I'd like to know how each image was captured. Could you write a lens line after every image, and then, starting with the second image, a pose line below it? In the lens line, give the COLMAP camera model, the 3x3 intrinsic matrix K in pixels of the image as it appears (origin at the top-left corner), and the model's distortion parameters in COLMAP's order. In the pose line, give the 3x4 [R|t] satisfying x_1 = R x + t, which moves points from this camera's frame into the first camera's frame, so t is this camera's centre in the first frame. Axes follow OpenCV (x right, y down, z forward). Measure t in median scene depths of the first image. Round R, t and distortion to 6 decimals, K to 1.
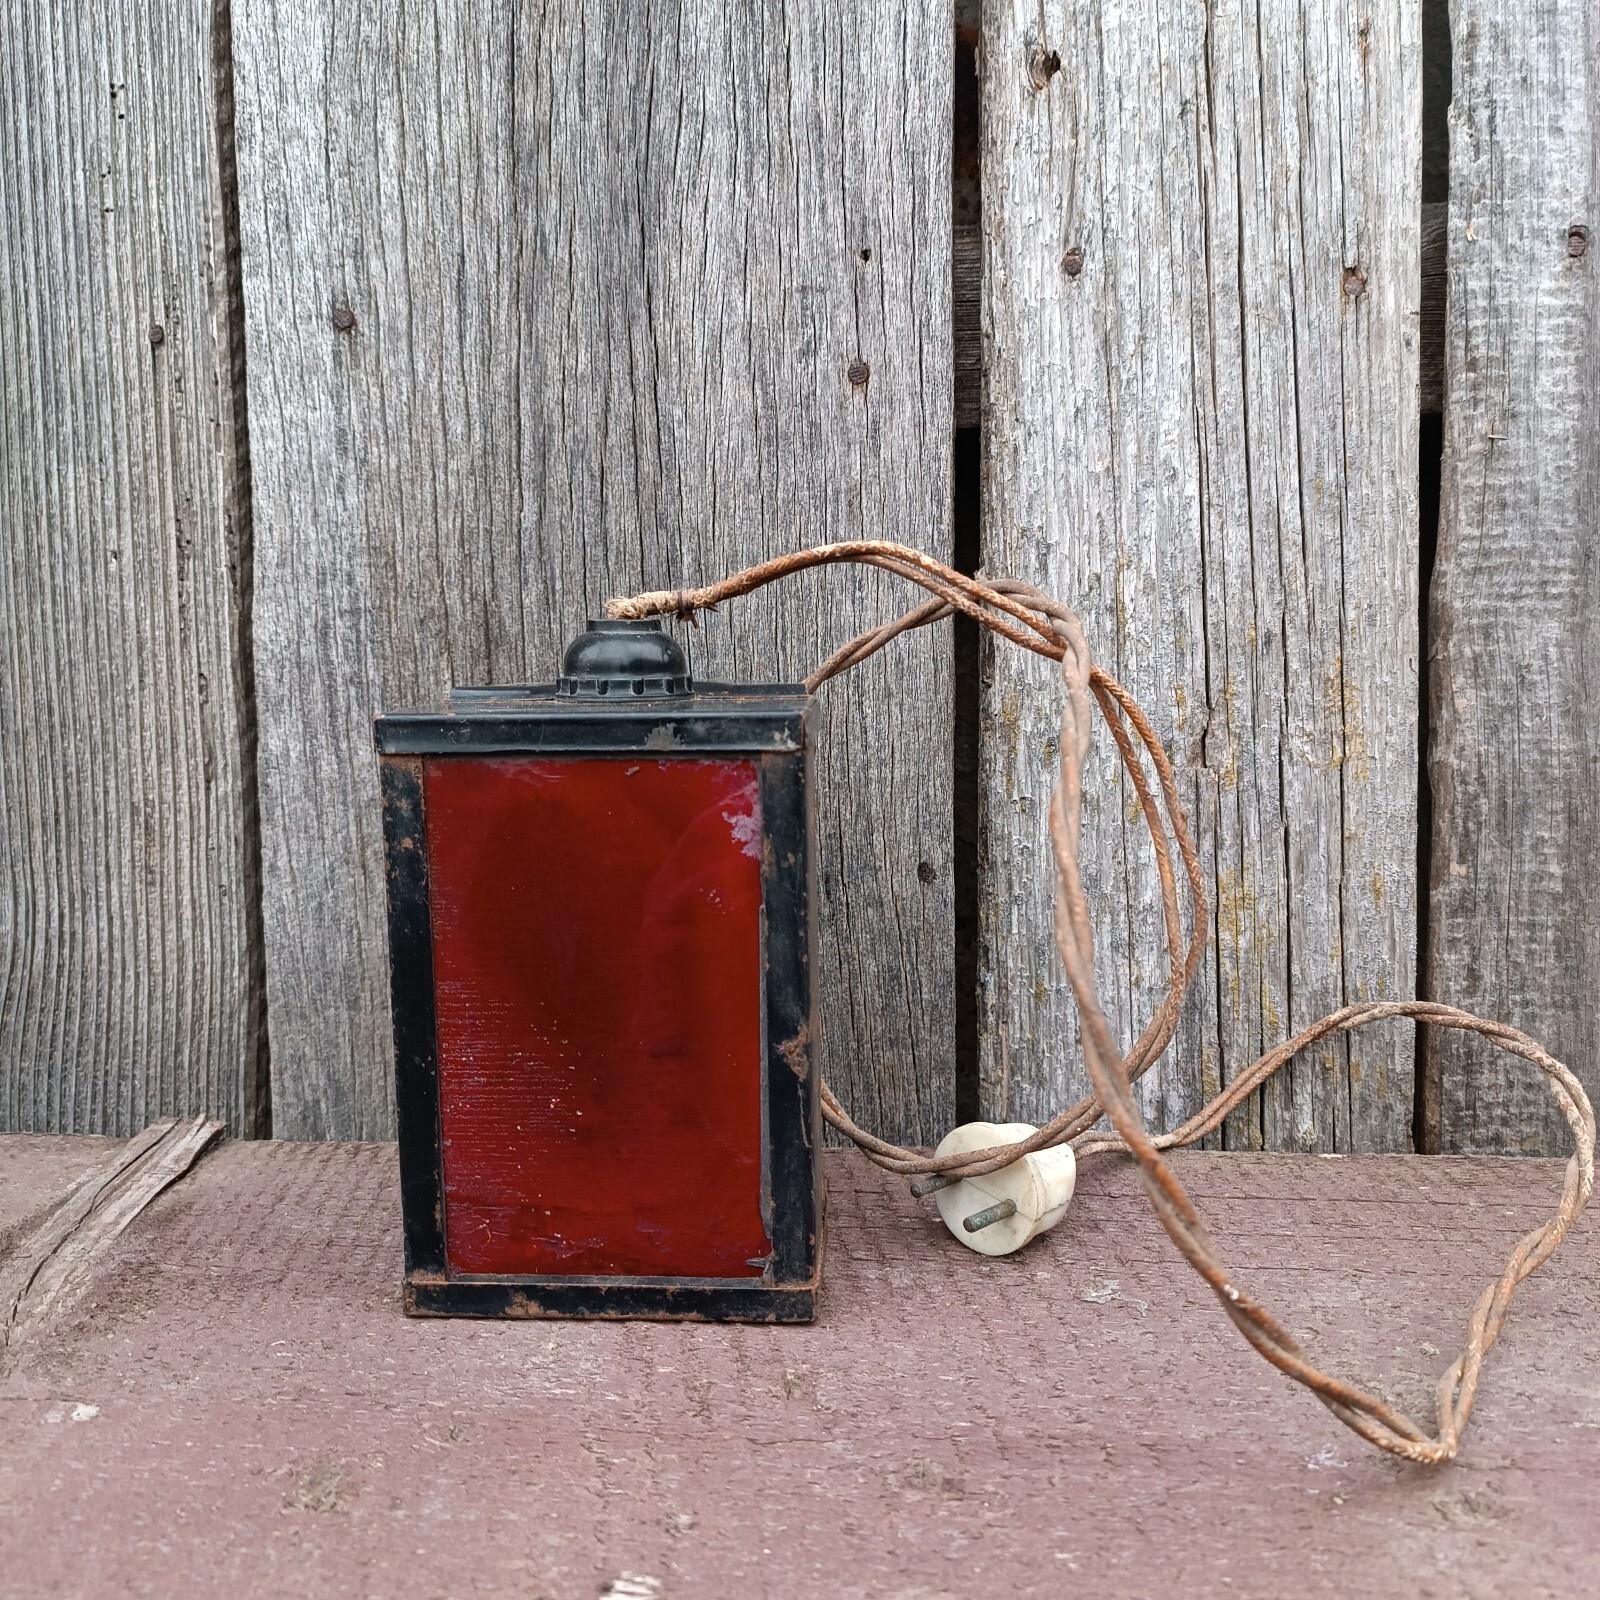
lens RADIAL K [[1576.6, 0, 811.8], [0, 1576.6, 784.5], [0, 0, 1]] dist [0.004169, 0.000000]
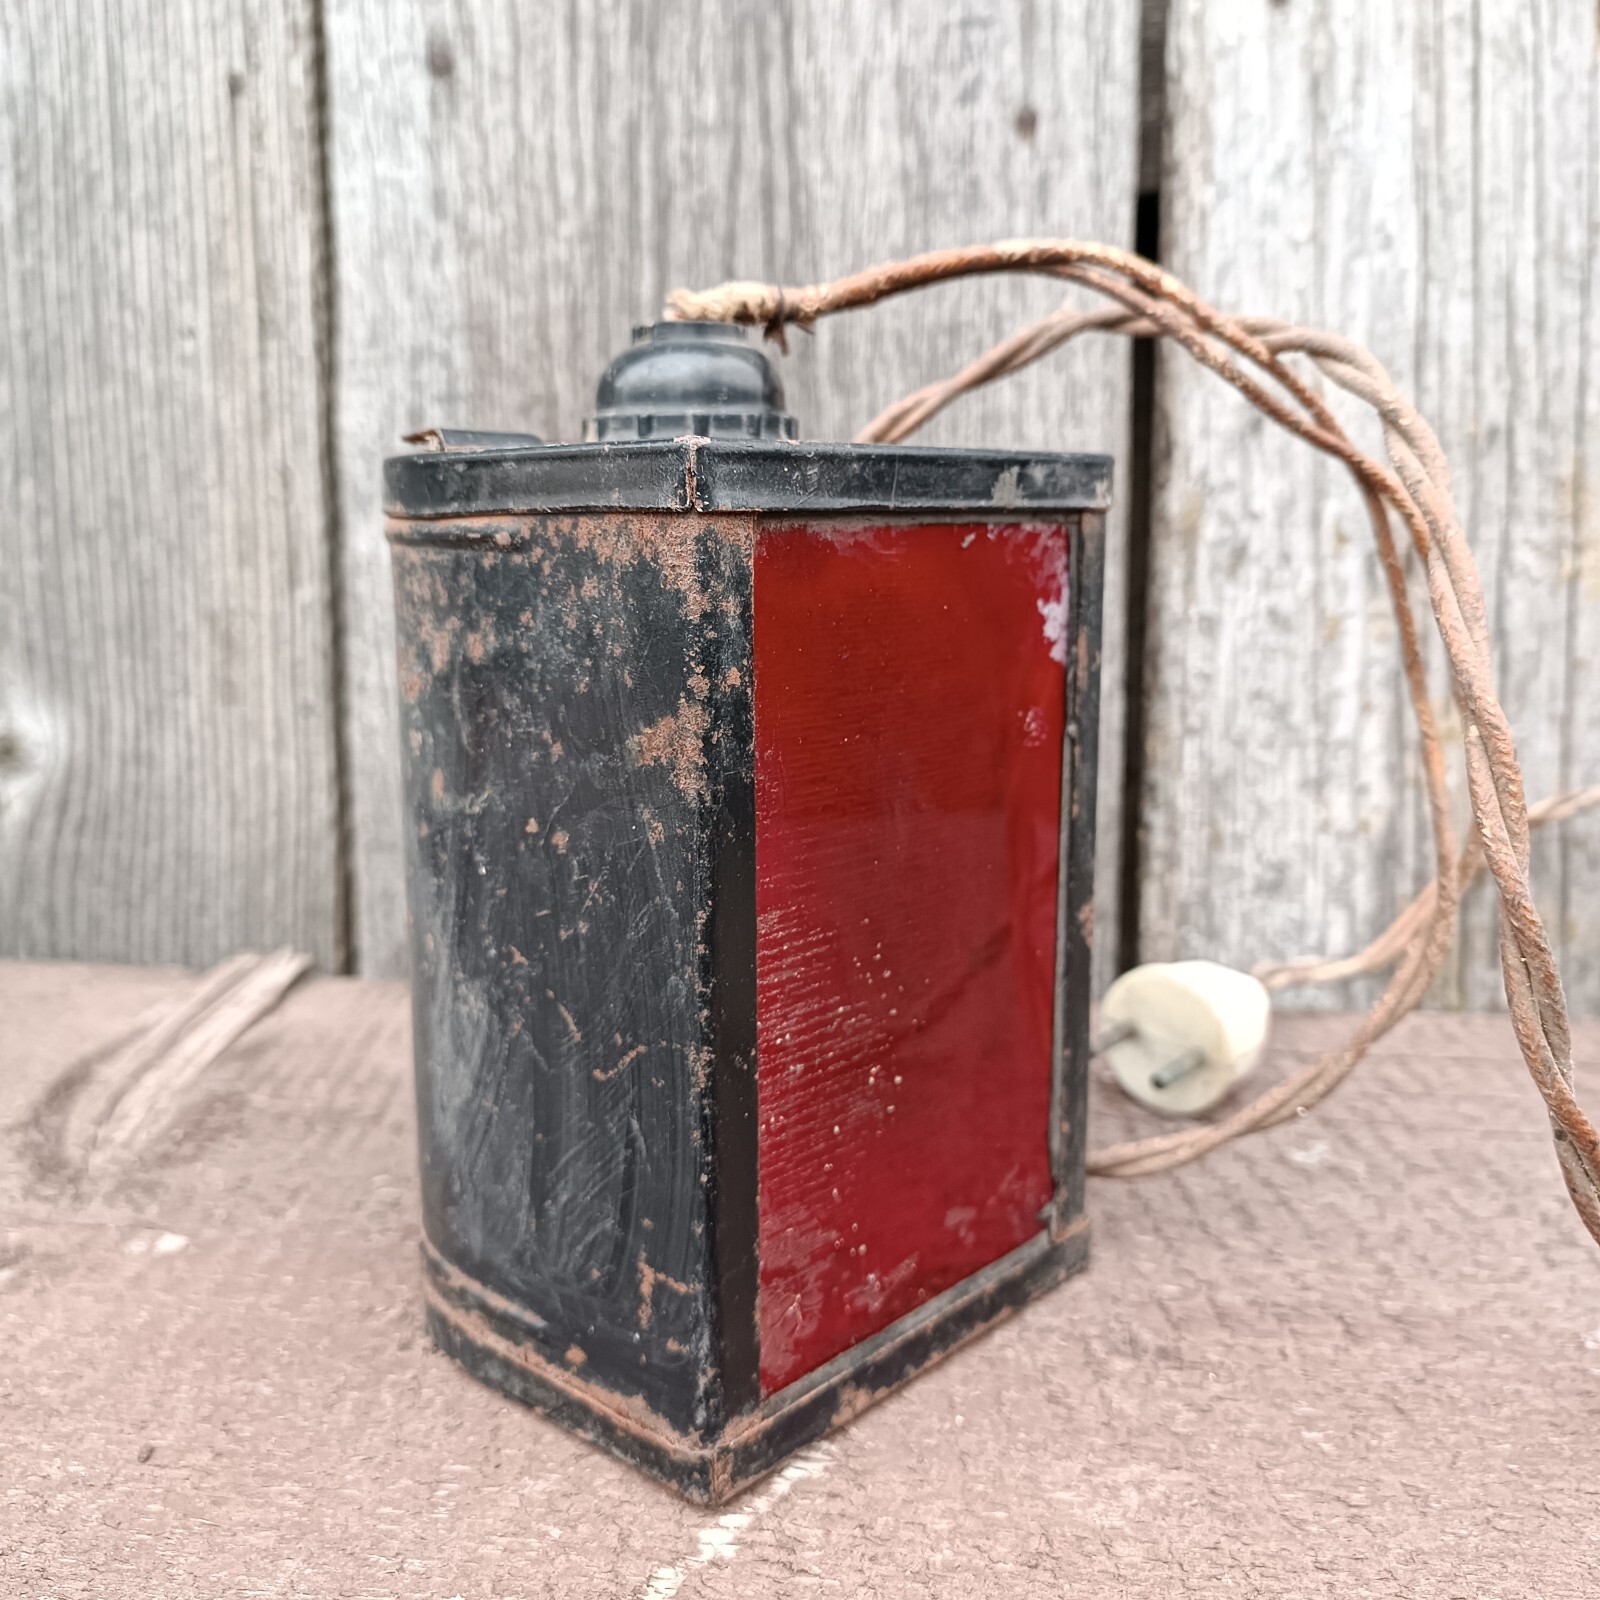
lens RADIAL K [[1620.2, 0, 807.5], [0, 1620.2, 785.8], [0, 0, 1]] dist [-0.017457, 0.000000]
pose [[0.998840, 0.018181, -0.044588, -0.044265], [-0.015467, 0.998049, 0.060483, 0.053095], [0.045601, -0.059724, 0.997173, 0.083521]]
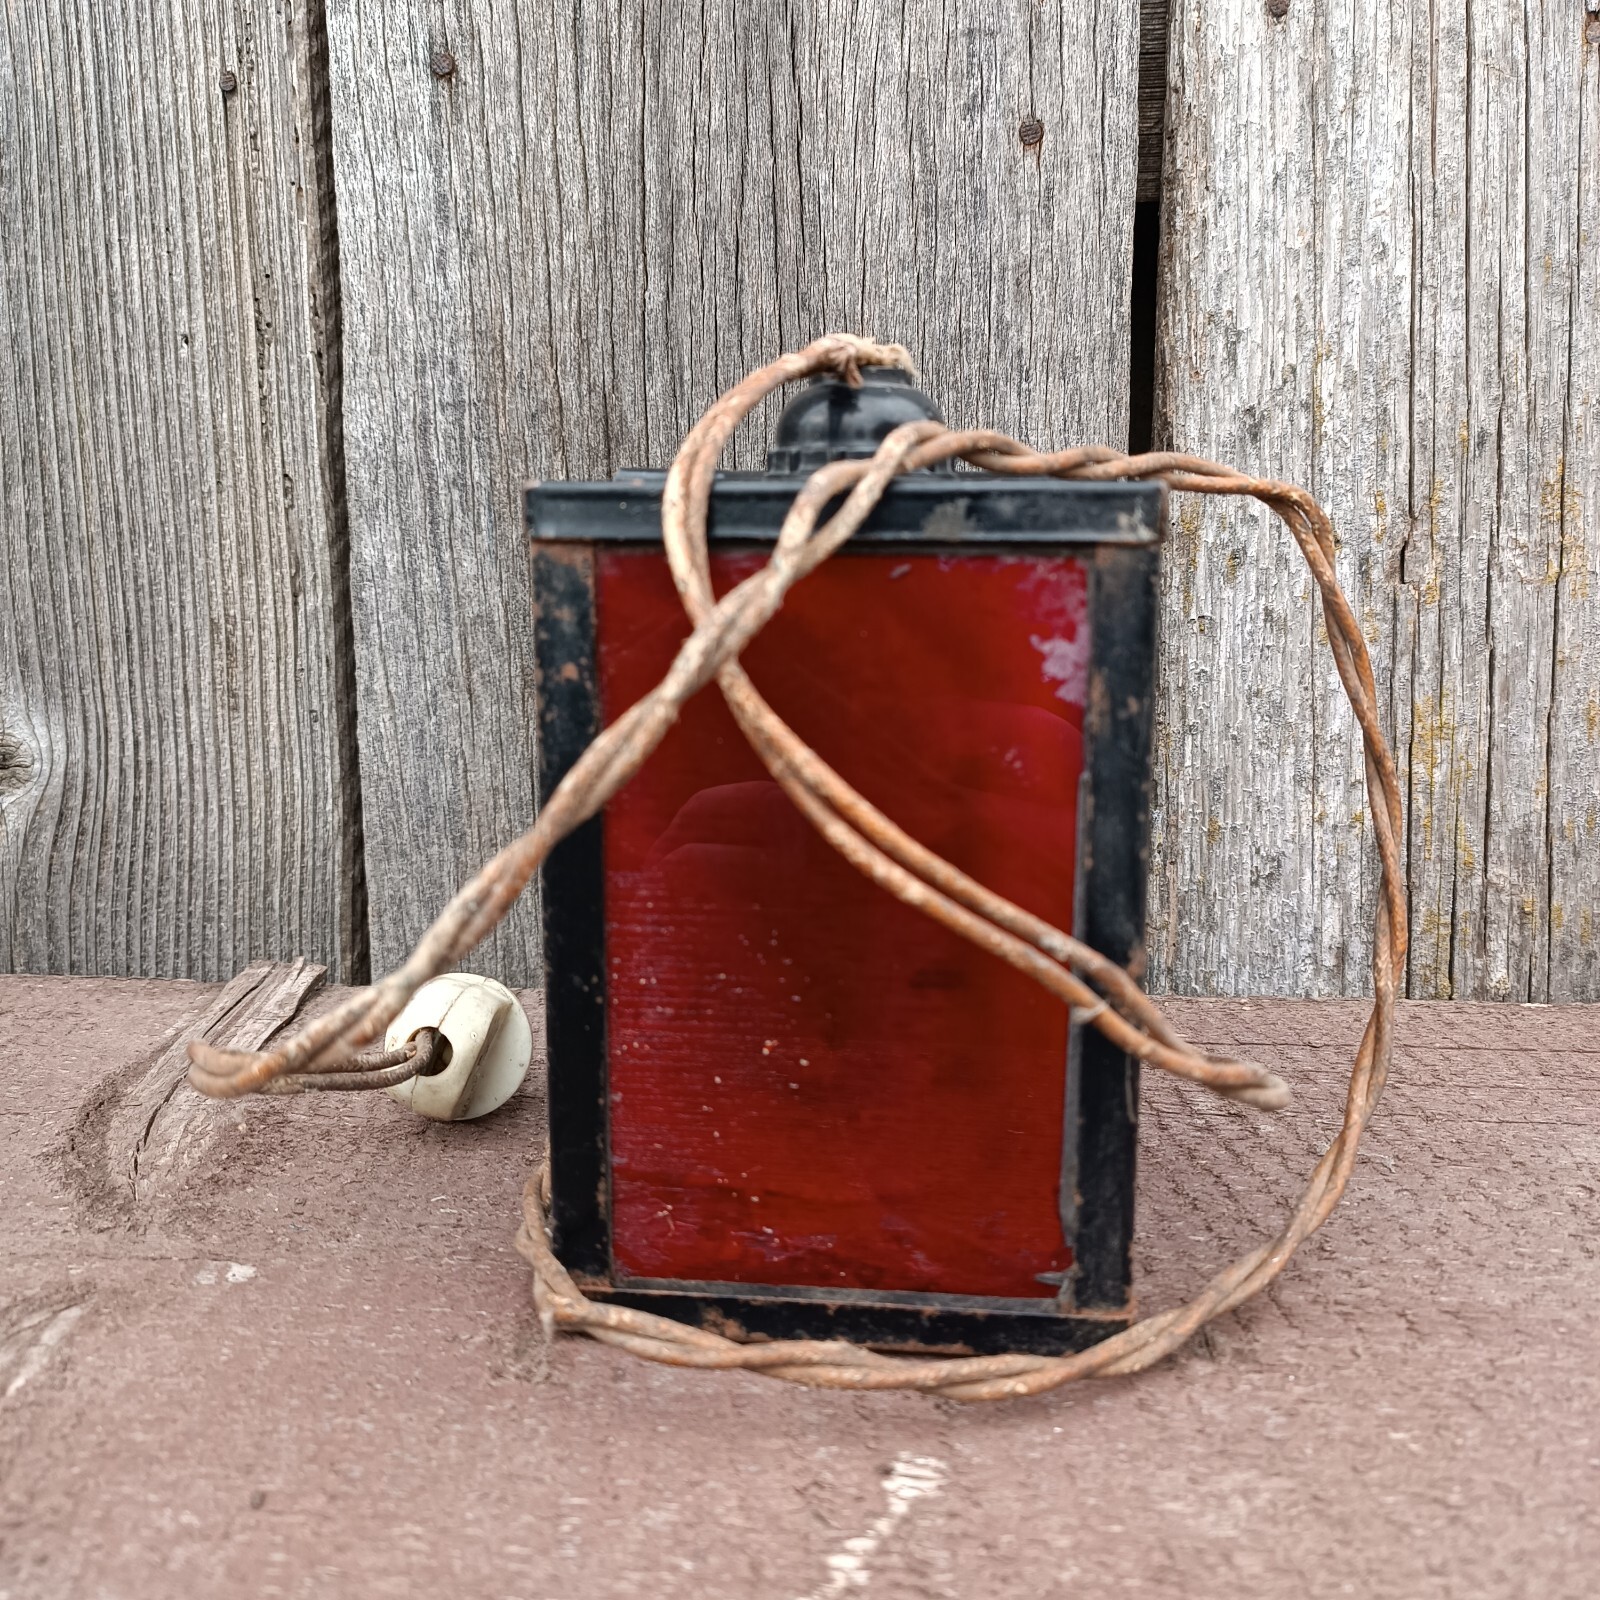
lens RADIAL K [[1576.6, 0, 809.6], [0, 1576.6, 787.6], [0, 0, 1]] dist [0.004169, 0.000000]
pose [[0.999943, 0.004739, 0.009529, -0.100066], [-0.005485, 0.996797, 0.079784, 0.035542], [-0.009120, -0.079832, 0.996767, 0.090307]]
